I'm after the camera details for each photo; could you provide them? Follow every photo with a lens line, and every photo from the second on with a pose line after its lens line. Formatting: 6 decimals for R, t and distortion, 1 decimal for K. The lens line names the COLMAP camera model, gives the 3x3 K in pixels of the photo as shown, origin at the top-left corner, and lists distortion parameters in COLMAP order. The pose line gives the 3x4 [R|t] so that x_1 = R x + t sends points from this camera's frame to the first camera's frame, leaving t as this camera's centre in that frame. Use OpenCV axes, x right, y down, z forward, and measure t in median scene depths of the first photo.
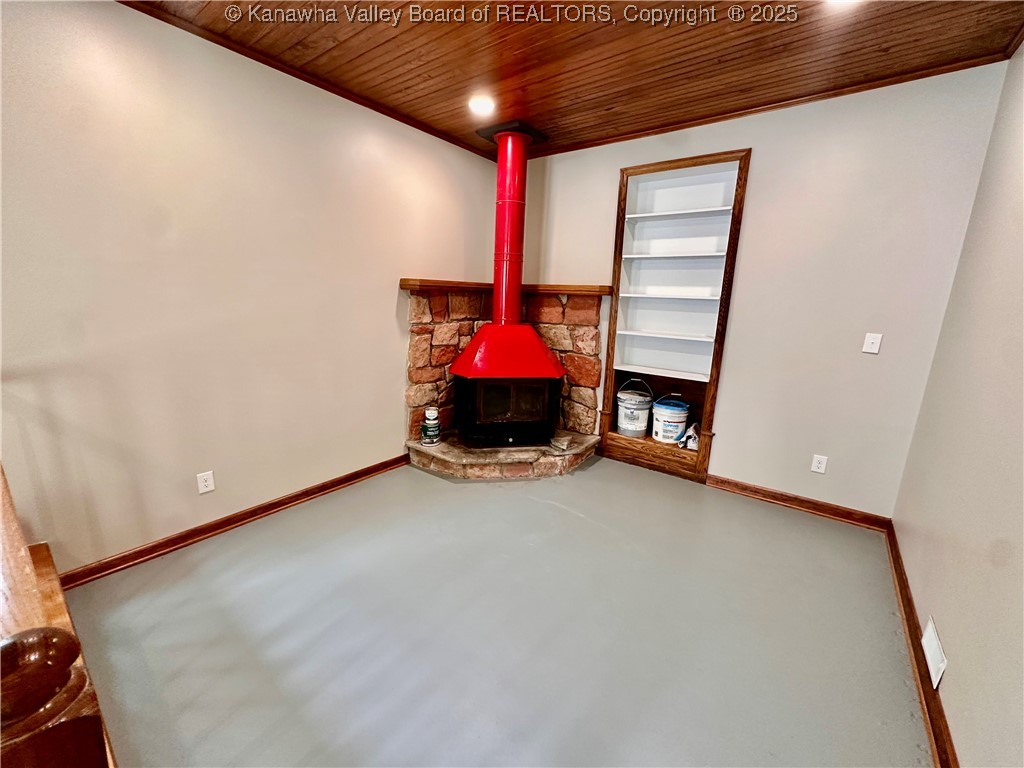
lens RADIAL K [[411.3, 0, 510.7], [0, 411.3, 382.8], [0, 0, 1]] dist [-0.000144, 0.000401]
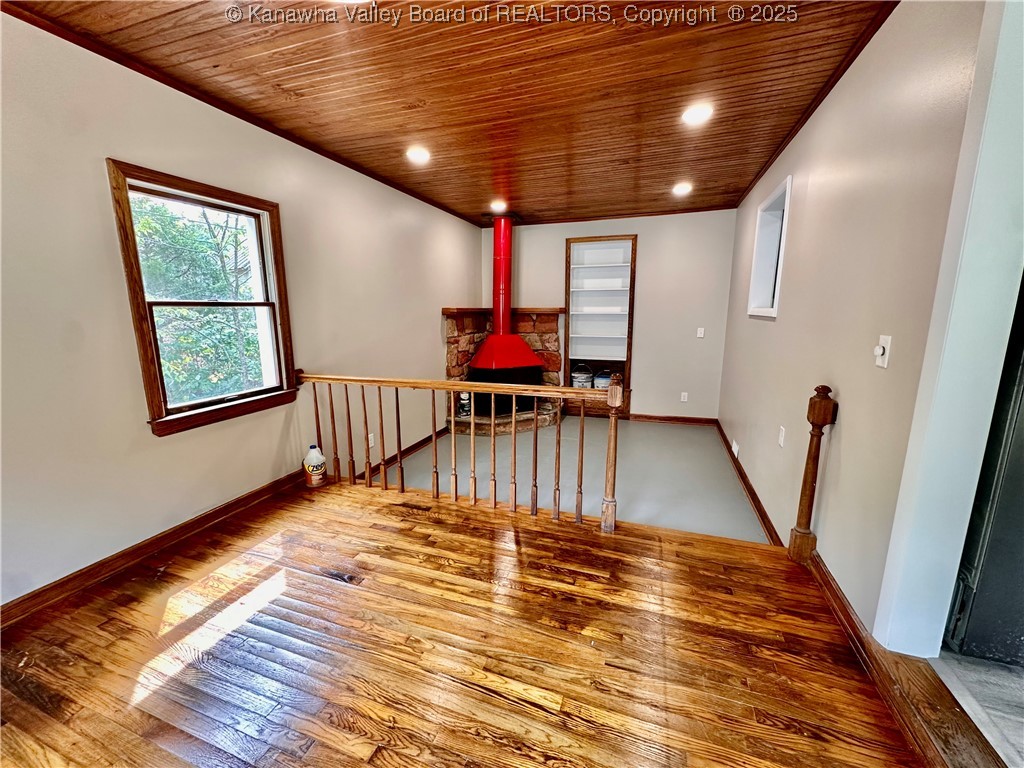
lens RADIAL K [[411.3, 0, 511.0], [0, 411.3, 385.9], [0, 0, 1]] dist [-0.000144, 0.000401]
pose [[0.951331, -0.089462, 0.294899, -0.465080], [0.097505, 0.995155, -0.012651, 0.072464], [-0.292338, 0.040790, 0.955445, -0.480163]]
